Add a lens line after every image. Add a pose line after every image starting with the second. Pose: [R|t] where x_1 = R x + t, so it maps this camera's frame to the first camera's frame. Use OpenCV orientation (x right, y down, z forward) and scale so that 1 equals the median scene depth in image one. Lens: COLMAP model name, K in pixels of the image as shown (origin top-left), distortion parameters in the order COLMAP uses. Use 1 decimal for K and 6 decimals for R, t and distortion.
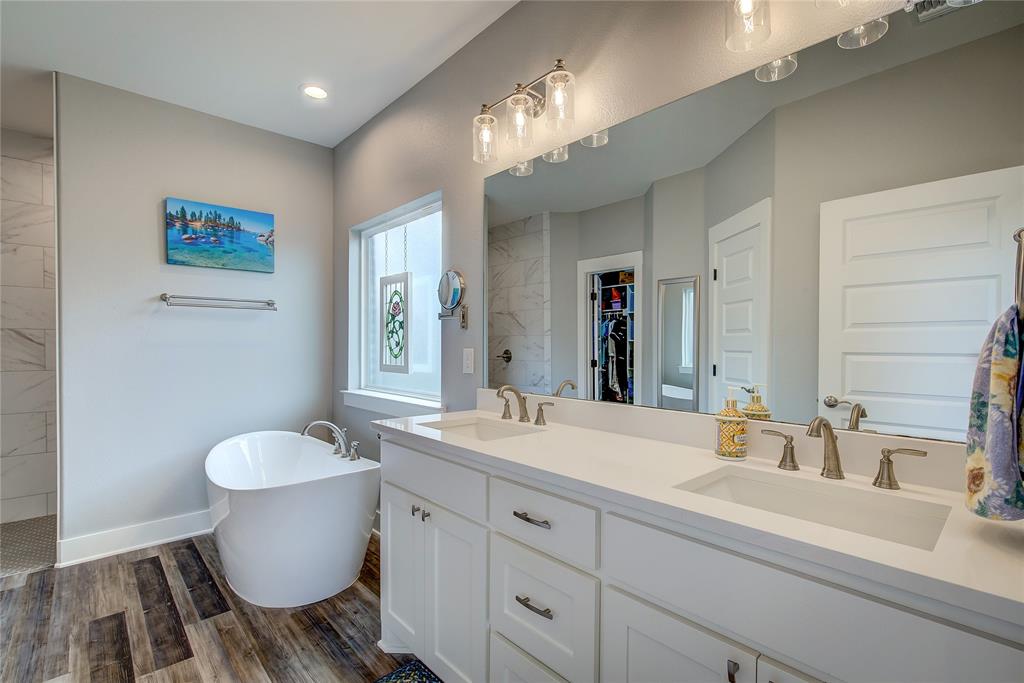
lens RADIAL K [[469.3, 0, 510.7], [0, 469.3, 353.5], [0, 0, 1]] dist [-0.001222, 0.000008]
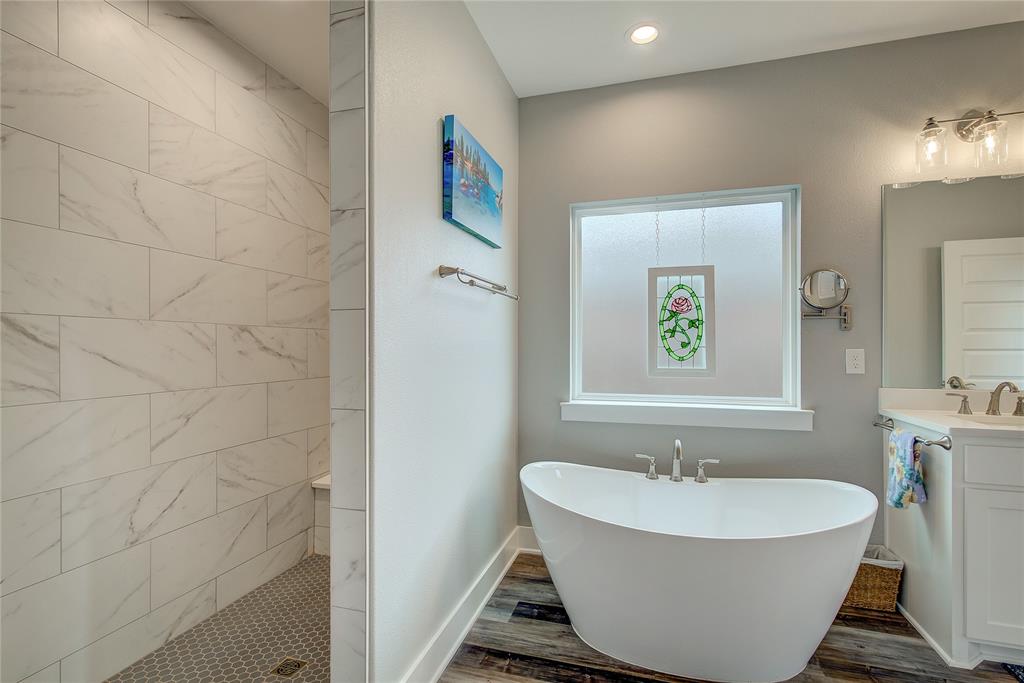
lens RADIAL K [[467.8, 0, 505.1], [0, 467.8, 346.5], [0, 0, 1]] dist [-0.001733, 0.000037]
pose [[0.858327, -0.005223, 0.513076, -0.989096], [0.011582, 0.999891, -0.009197, -0.012821], [-0.512972, 0.013836, 0.858294, 0.418951]]
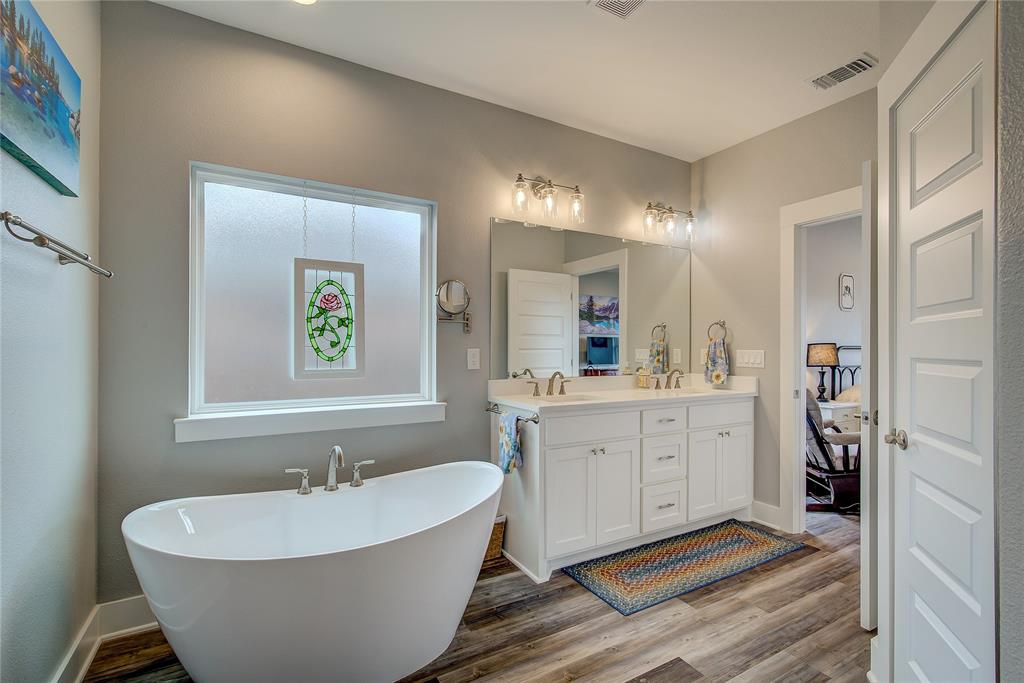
lens RADIAL K [[474.0, 0, 508.4], [0, 474.0, 346.6], [0, 0, 1]] dist [-0.000398, 0.000602]
pose [[0.215851, -0.003752, 0.976419, -1.004643], [0.010327, 0.999945, 0.001559, -0.013994], [-0.976372, 0.009747, 0.215878, 0.516451]]
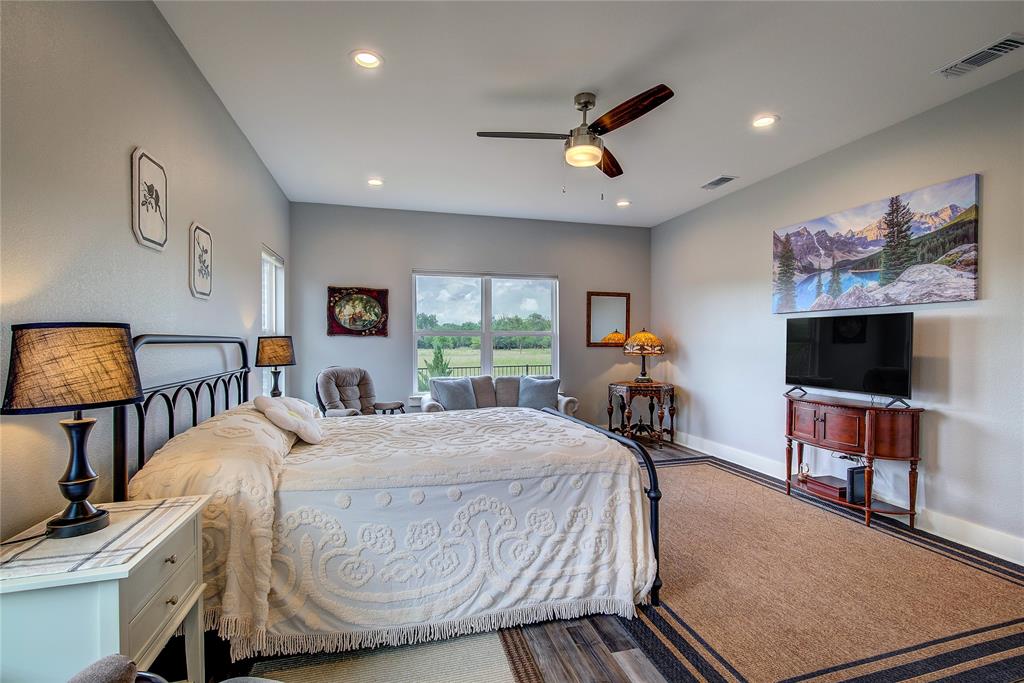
lens RADIAL K [[461.8, 0, 512.2], [0, 461.8, 345.0], [0, 0, 1]] dist [-0.001129, 0.000162]
pose [[-0.894949, -0.014396, 0.445936, 0.149162], [-0.004598, 0.999724, 0.023047, -0.003421], [-0.446145, 0.018575, -0.894768, 0.064509]]
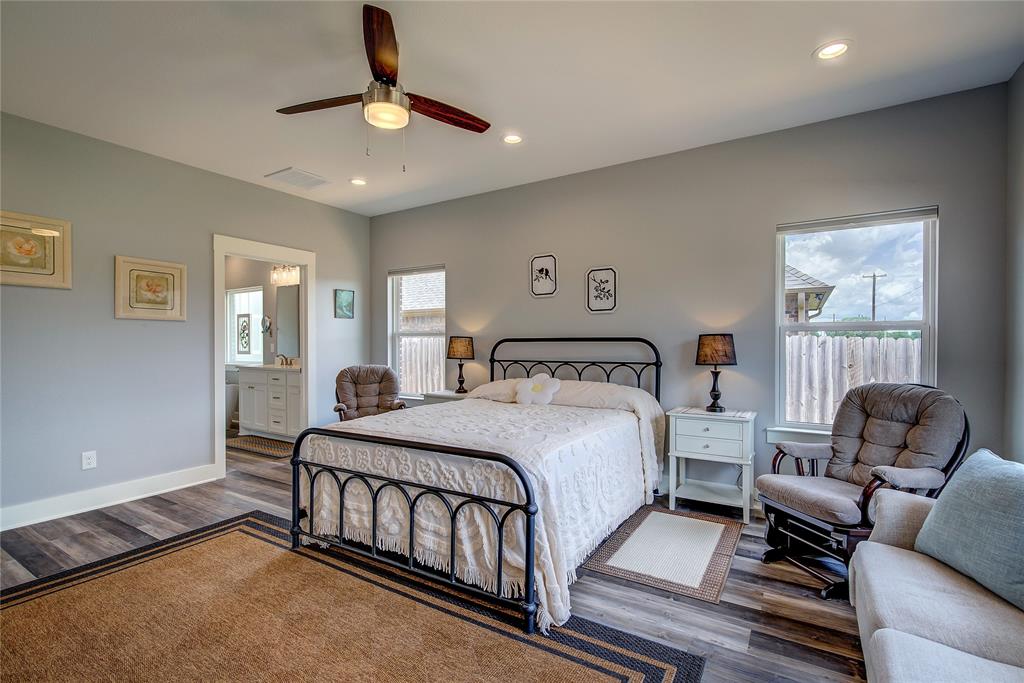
lens RADIAL K [[467.8, 0, 505.1], [0, 467.8, 346.5], [0, 0, 1]] dist [-0.001733, 0.000037]
pose [[0.965941, -0.008794, 0.258612, 0.430933], [0.011498, 0.999894, -0.008944, 0.037888], [-0.258506, 0.011612, 0.965940, -1.686783]]
